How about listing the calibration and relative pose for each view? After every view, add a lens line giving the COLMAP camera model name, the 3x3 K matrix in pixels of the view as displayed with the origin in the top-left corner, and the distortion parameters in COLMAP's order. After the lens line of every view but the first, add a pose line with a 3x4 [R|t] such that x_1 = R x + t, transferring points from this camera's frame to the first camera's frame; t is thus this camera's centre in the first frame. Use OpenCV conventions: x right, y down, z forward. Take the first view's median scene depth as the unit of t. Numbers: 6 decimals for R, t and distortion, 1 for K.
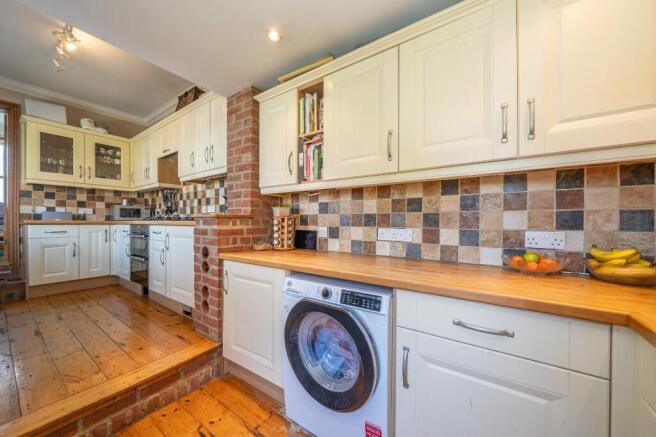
lens RADIAL K [[230.6, 0, 328.9], [0, 230.6, 219.4], [0, 0, 1]] dist [0.001093, -0.000091]
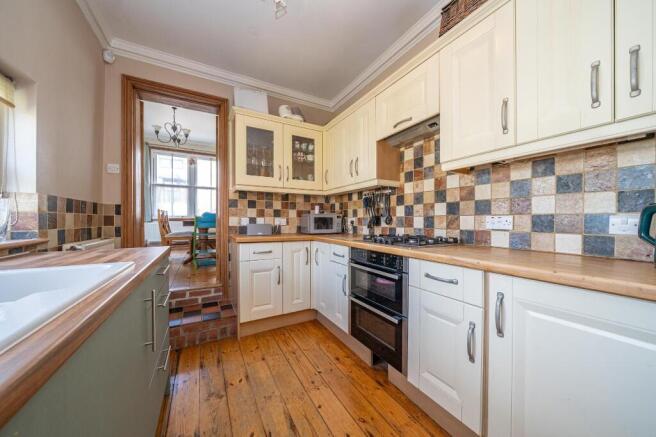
lens RADIAL K [[230.6, 0, 328.5], [0, 230.6, 219.8], [0, 0, 1]] dist [0.001093, -0.000091]
pose [[0.892341, 0.003203, -0.451350, -0.560488], [-0.000250, 0.999978, 0.006601, -0.050232], [0.451362, -0.005777, 0.892322, 0.363774]]
